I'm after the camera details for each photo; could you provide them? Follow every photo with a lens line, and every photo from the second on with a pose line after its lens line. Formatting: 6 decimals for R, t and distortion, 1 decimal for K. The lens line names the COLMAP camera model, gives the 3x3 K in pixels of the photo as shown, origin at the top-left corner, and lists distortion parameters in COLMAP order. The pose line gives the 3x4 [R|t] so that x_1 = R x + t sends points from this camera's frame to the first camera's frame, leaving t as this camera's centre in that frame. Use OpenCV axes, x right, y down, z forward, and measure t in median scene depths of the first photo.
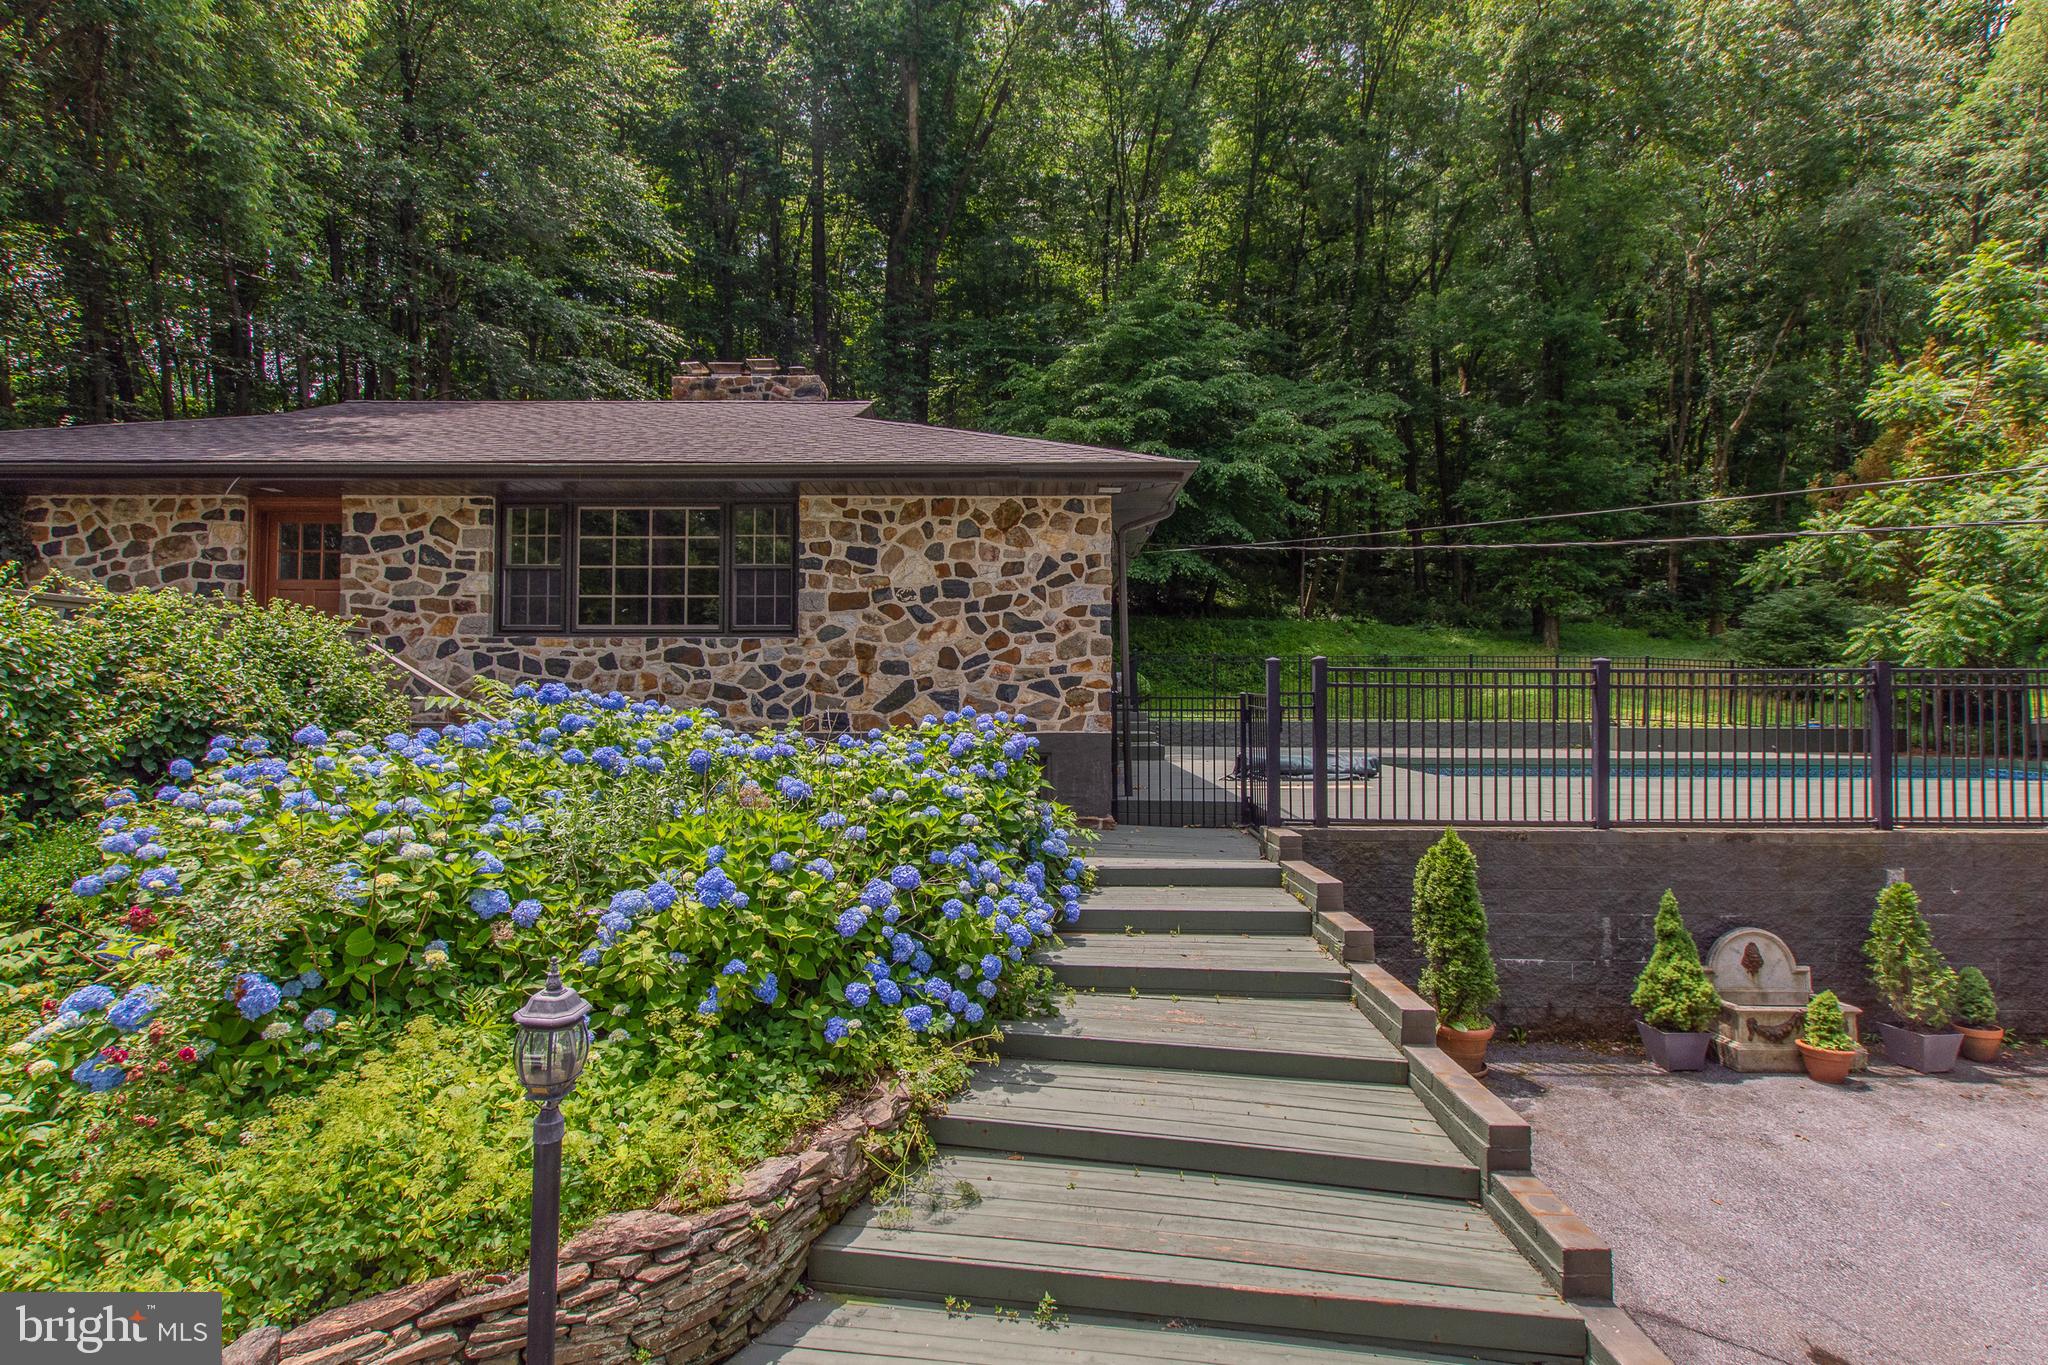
lens RADIAL K [[890.5, 0, 1024.5], [0, 890.5, 673.0], [0, 0, 1]] dist [0.002863, 0.000148]
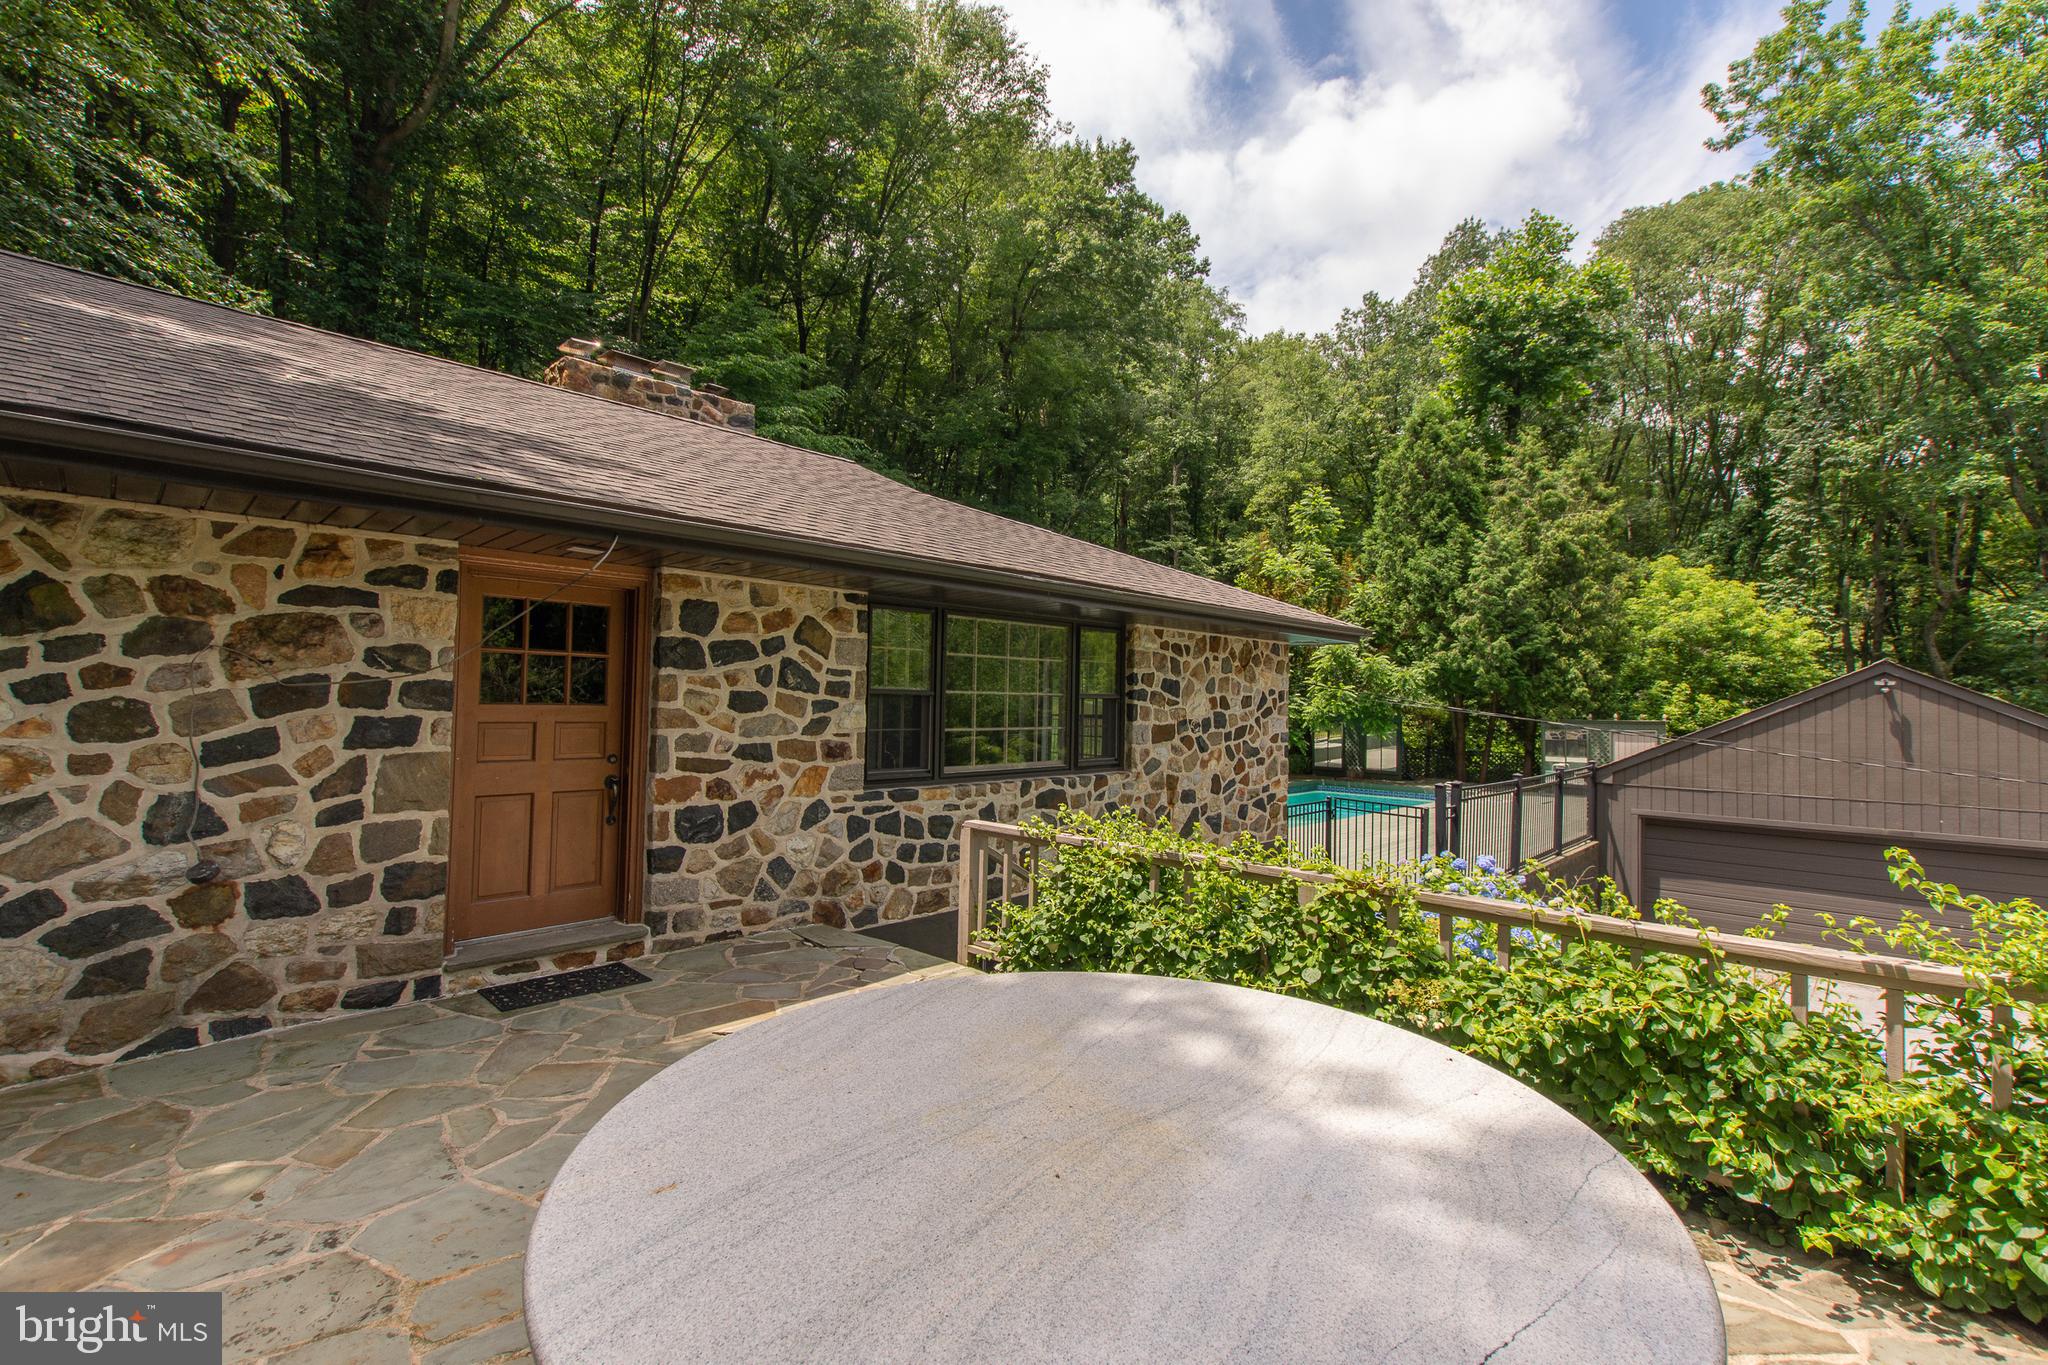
lens RADIAL K [[890.5, 0, 1022.5], [0, 890.5, 693.8], [0, 0, 1]] dist [0.002863, 0.000148]
pose [[0.685988, 0.013844, 0.727481, -1.028635], [-0.016351, 0.999860, -0.003610, -0.117902], [-0.727429, -0.009419, 0.686118, 0.427154]]
